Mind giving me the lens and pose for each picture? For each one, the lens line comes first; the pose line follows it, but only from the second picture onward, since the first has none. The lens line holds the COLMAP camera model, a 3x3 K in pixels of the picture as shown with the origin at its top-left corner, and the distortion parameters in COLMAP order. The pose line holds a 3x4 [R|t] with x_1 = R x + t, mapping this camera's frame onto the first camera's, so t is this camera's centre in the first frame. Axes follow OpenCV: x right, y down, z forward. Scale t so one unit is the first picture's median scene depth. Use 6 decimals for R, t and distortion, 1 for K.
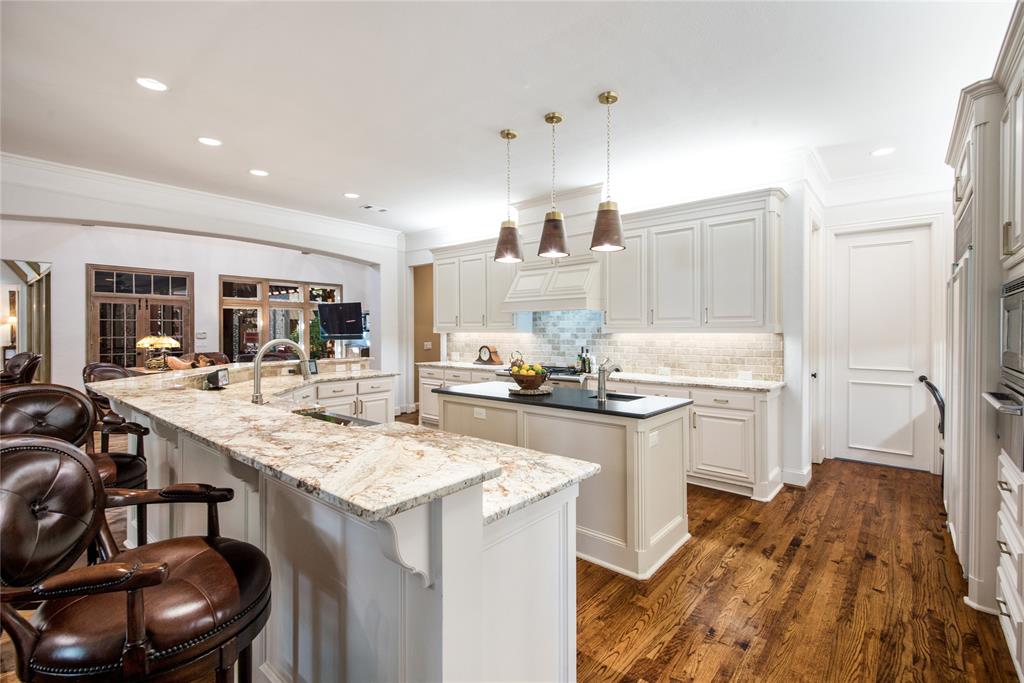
lens RADIAL K [[474.3, 0, 511.2], [0, 474.3, 333.6], [0, 0, 1]] dist [0.005669, -0.000217]
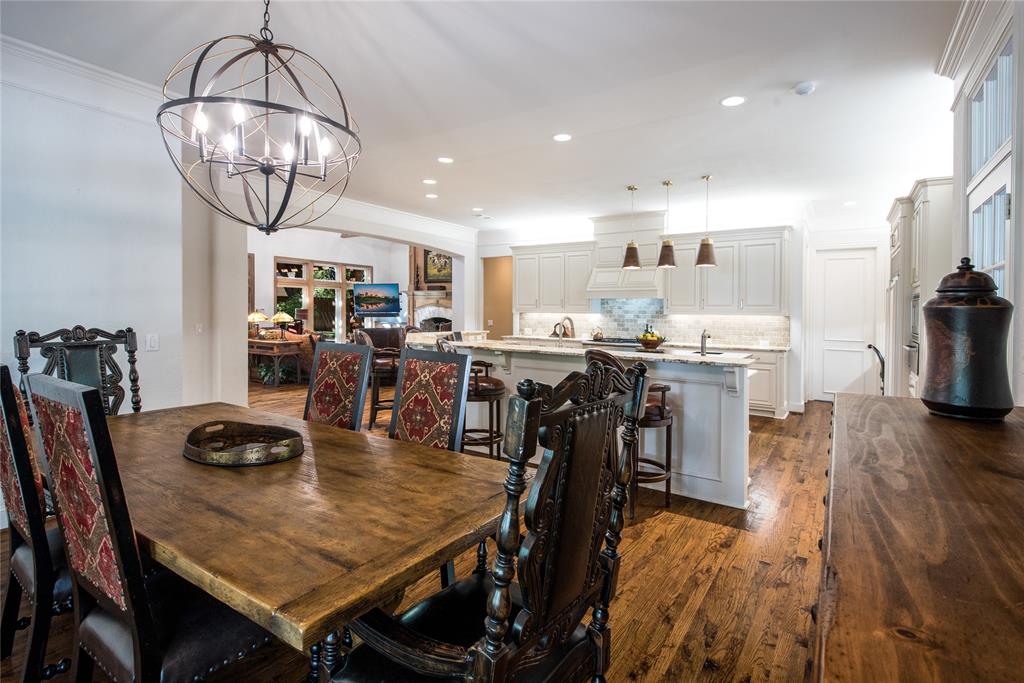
lens RADIAL K [[474.3, 0, 528.0], [0, 474.3, 311.2], [0, 0, 1]] dist [0.005669, -0.000217]
pose [[0.994494, 0.012295, 0.104074, -0.357137], [-0.011967, 0.999921, -0.003770, -0.000575], [-0.104112, 0.002504, 0.994562, -0.373270]]
